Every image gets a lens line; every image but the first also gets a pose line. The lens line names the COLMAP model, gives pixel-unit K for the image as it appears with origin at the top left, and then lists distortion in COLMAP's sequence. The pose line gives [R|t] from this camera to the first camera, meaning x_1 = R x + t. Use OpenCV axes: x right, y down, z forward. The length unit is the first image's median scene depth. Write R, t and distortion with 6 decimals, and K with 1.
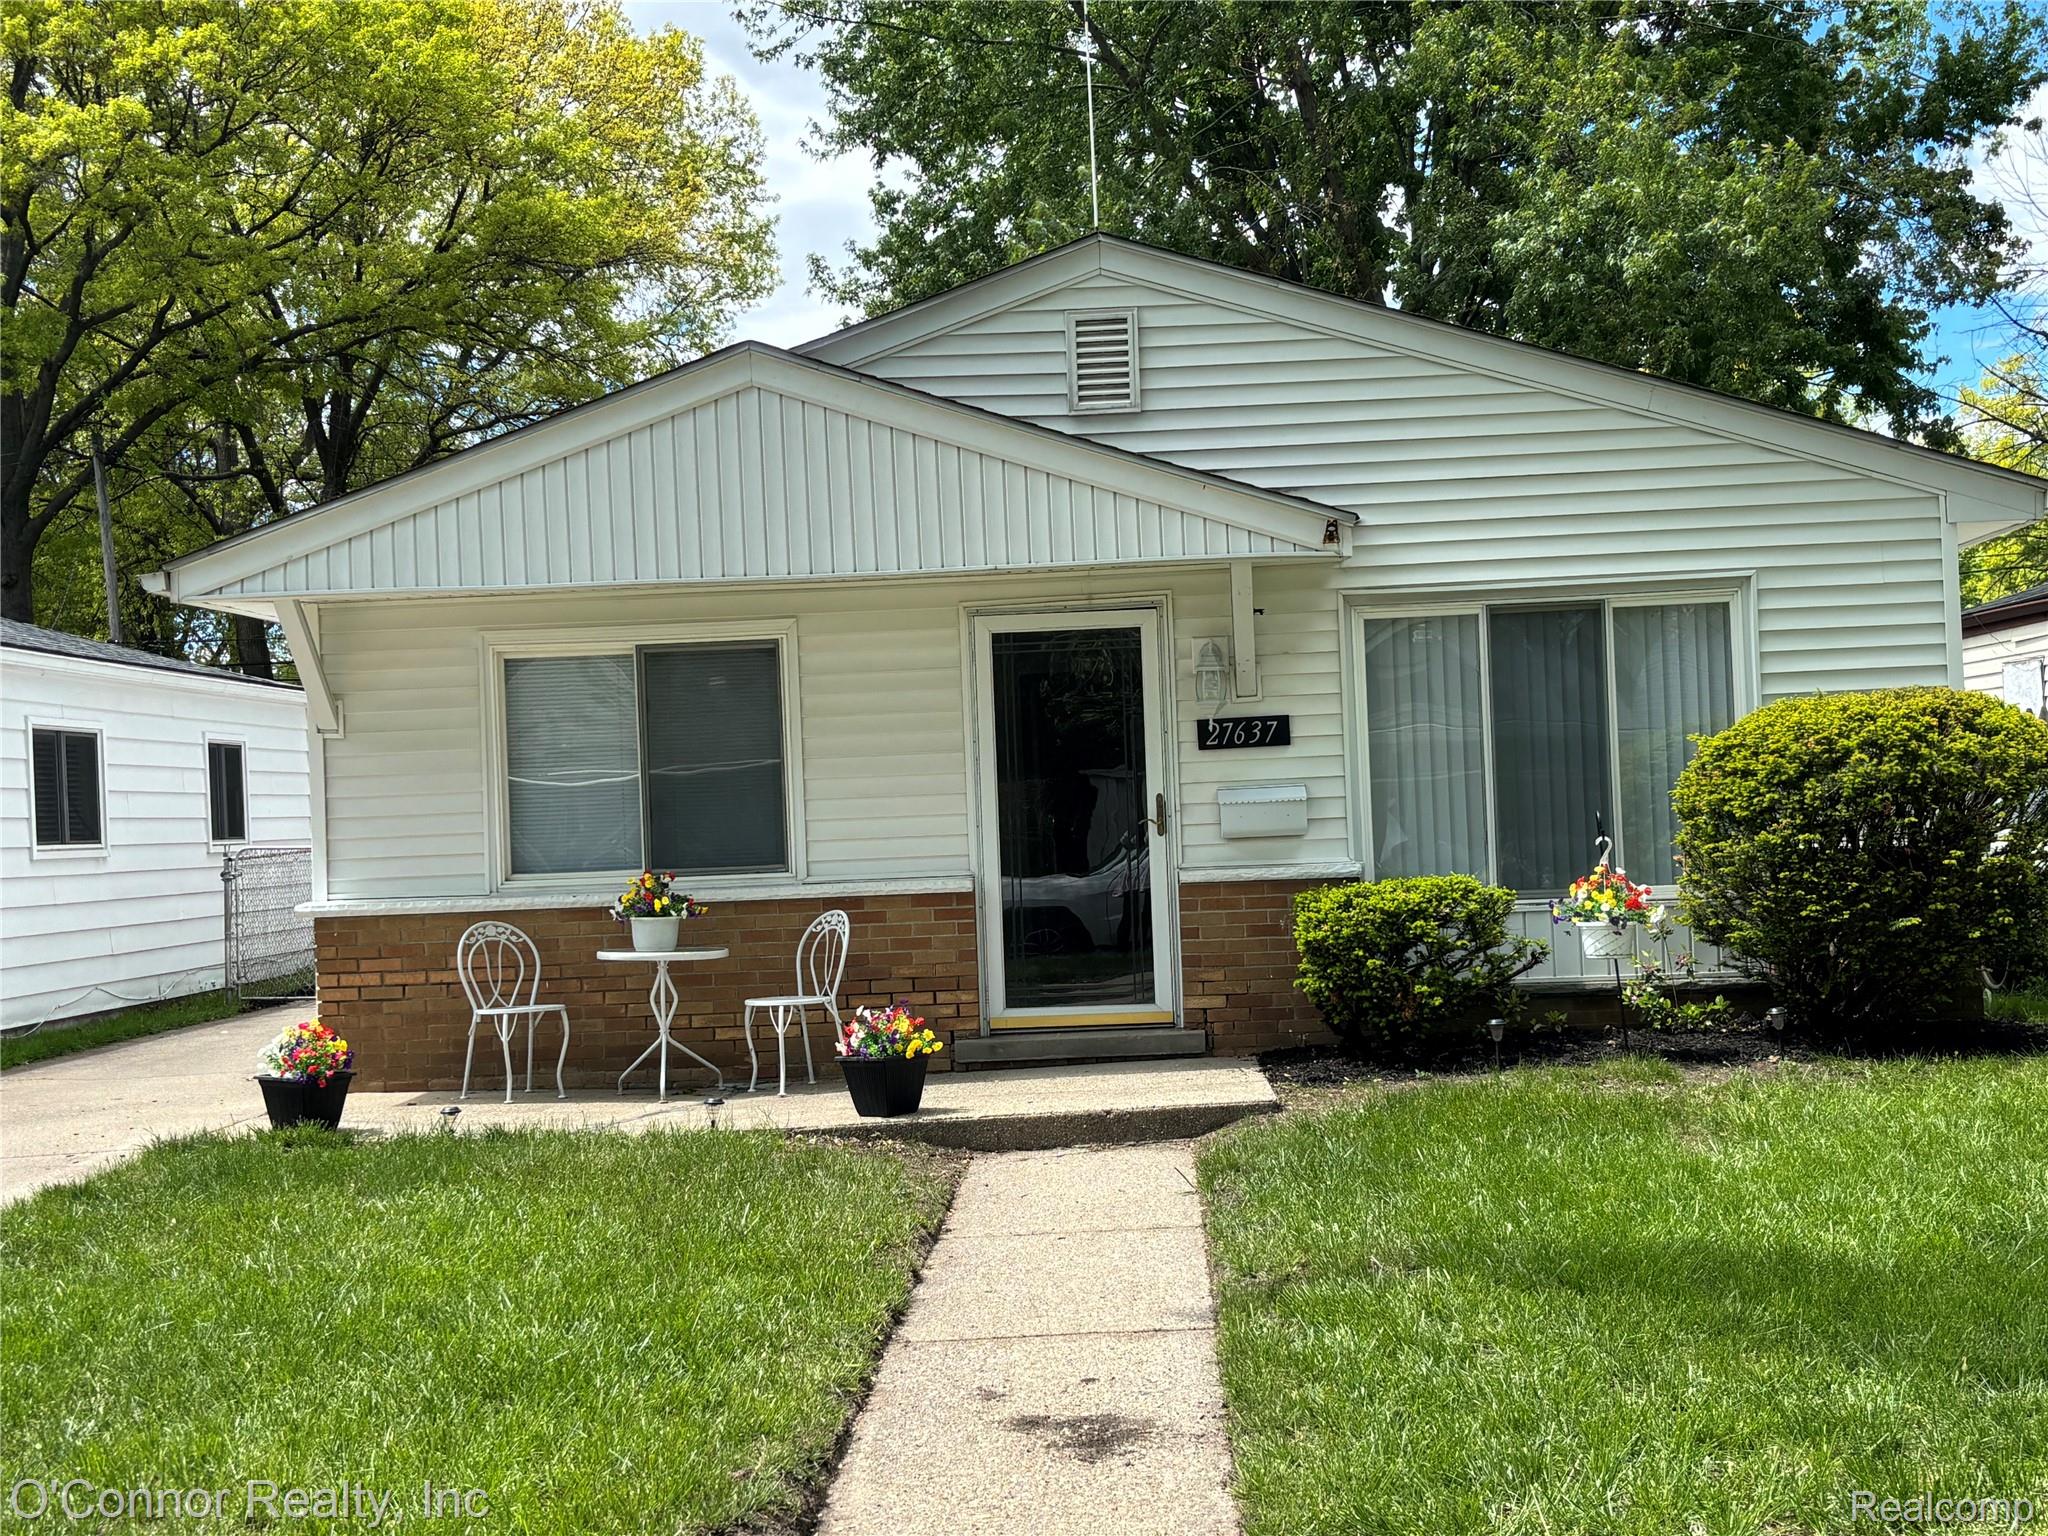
lens RADIAL K [[2434.7, 0, 1024.0], [0, 2434.7, 768.0], [0, 0, 1]] dist [0.117541, 0.001253]
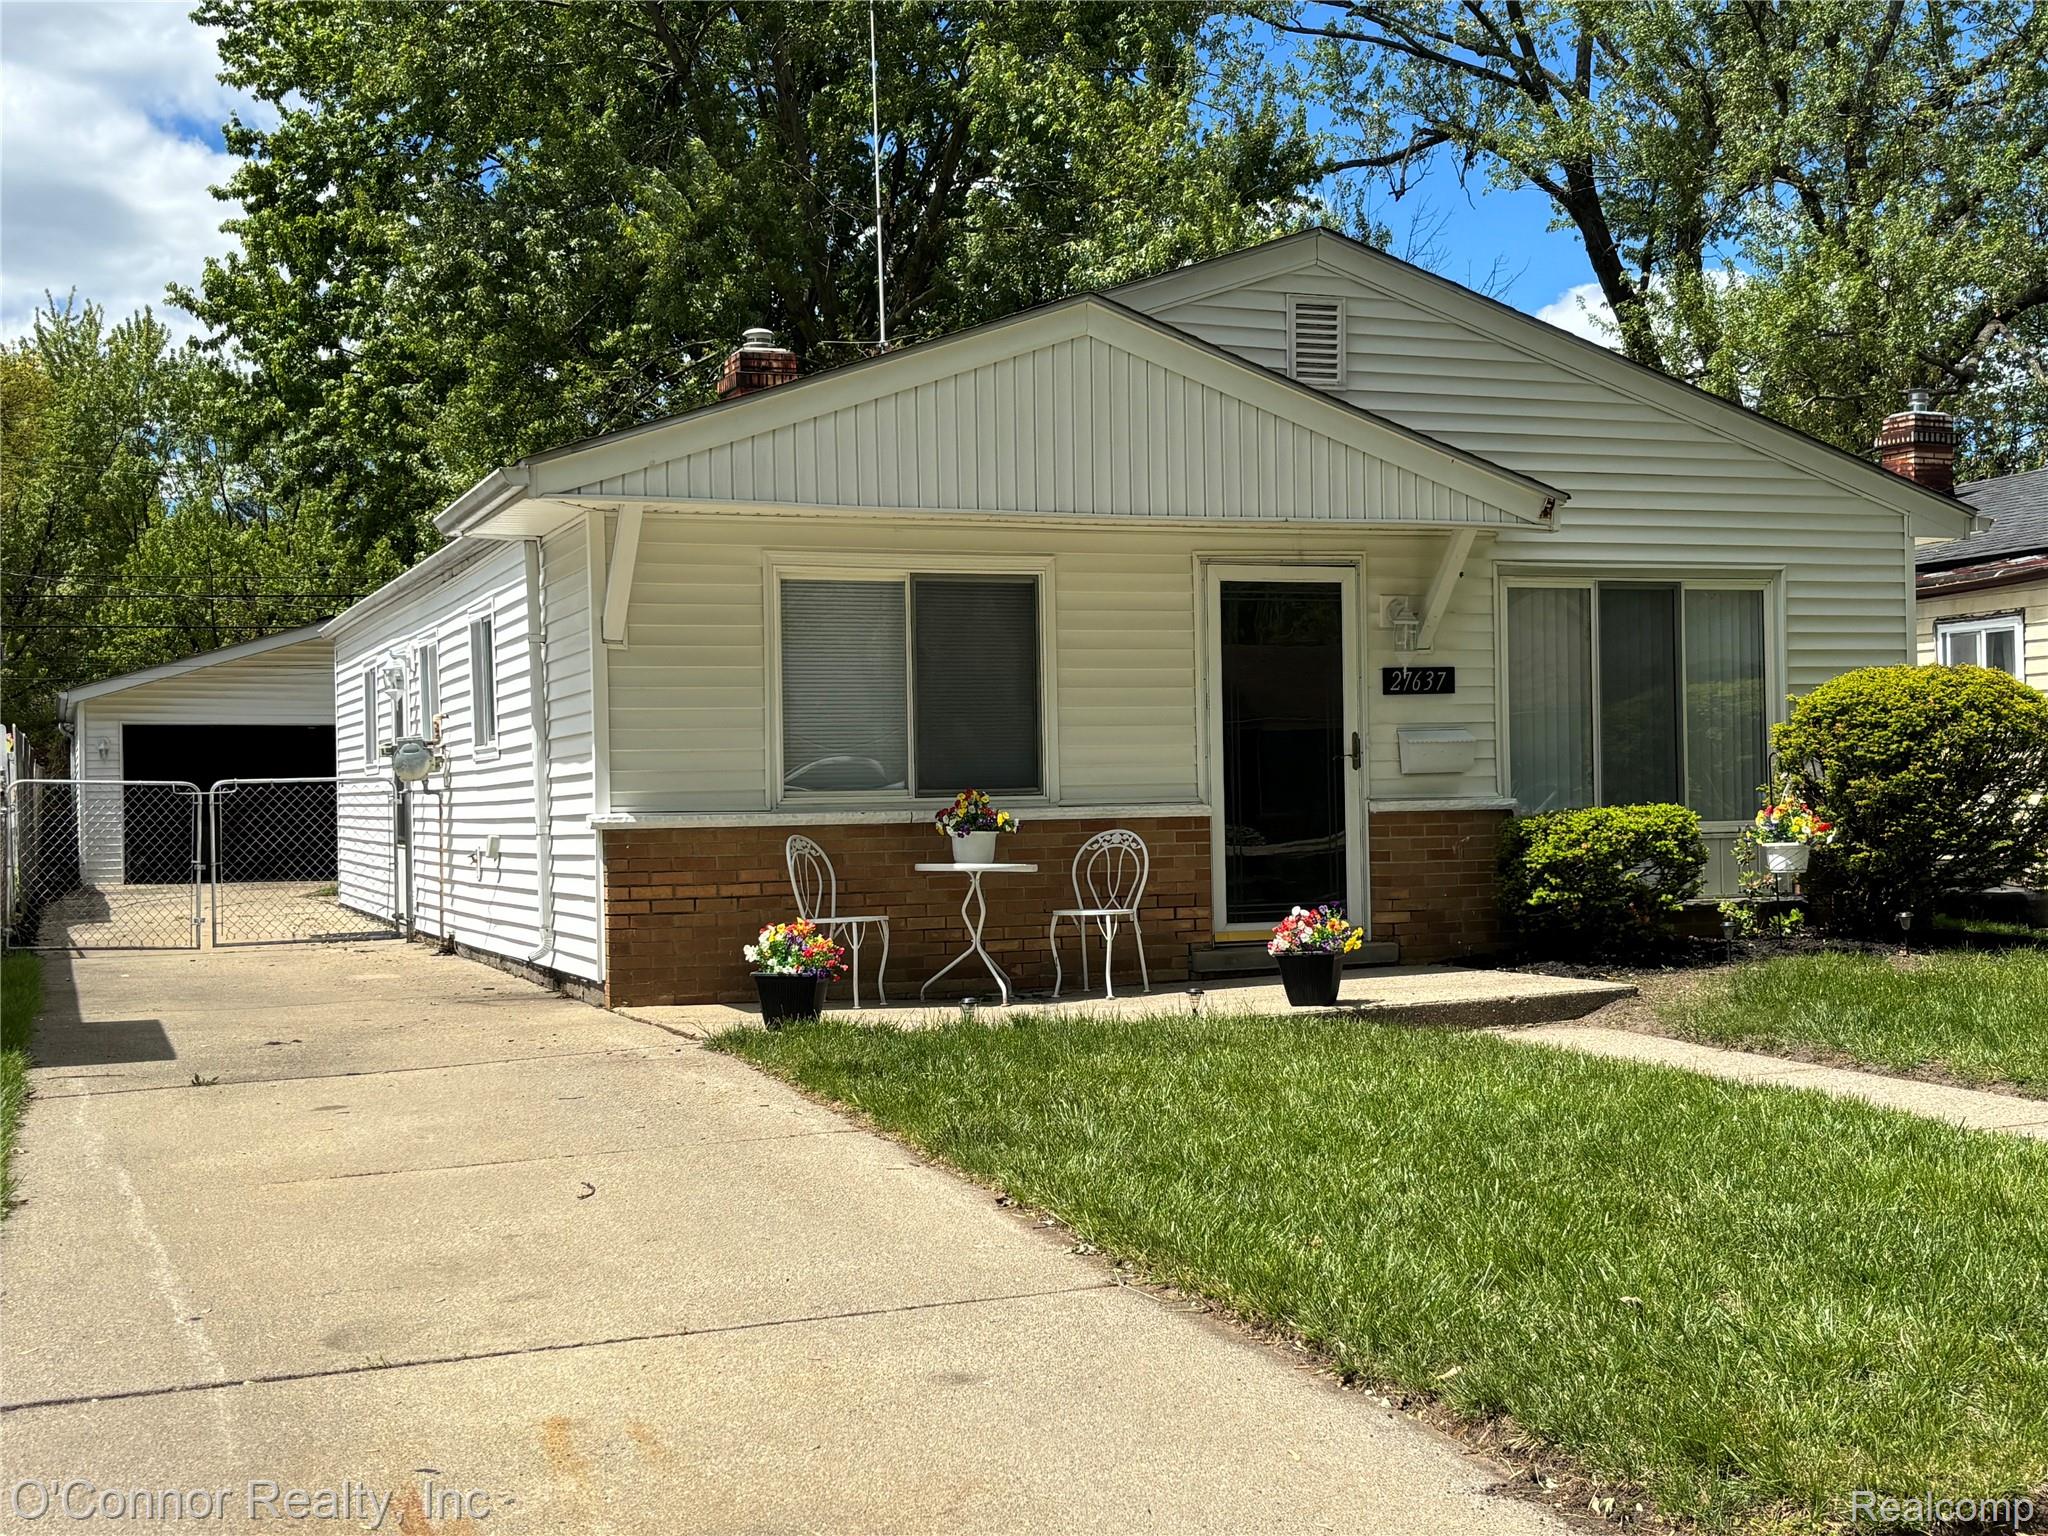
lens RADIAL K [[2431.0, 0, 1024.0], [0, 2431.0, 768.0], [0, 0, 1]] dist [0.059295, -0.031154]
pose [[0.913404, 0.027278, 0.406139, -0.537397], [-0.025631, 0.999626, -0.009494, 0.041501], [-0.406246, -0.001738, 0.913762, 0.038912]]
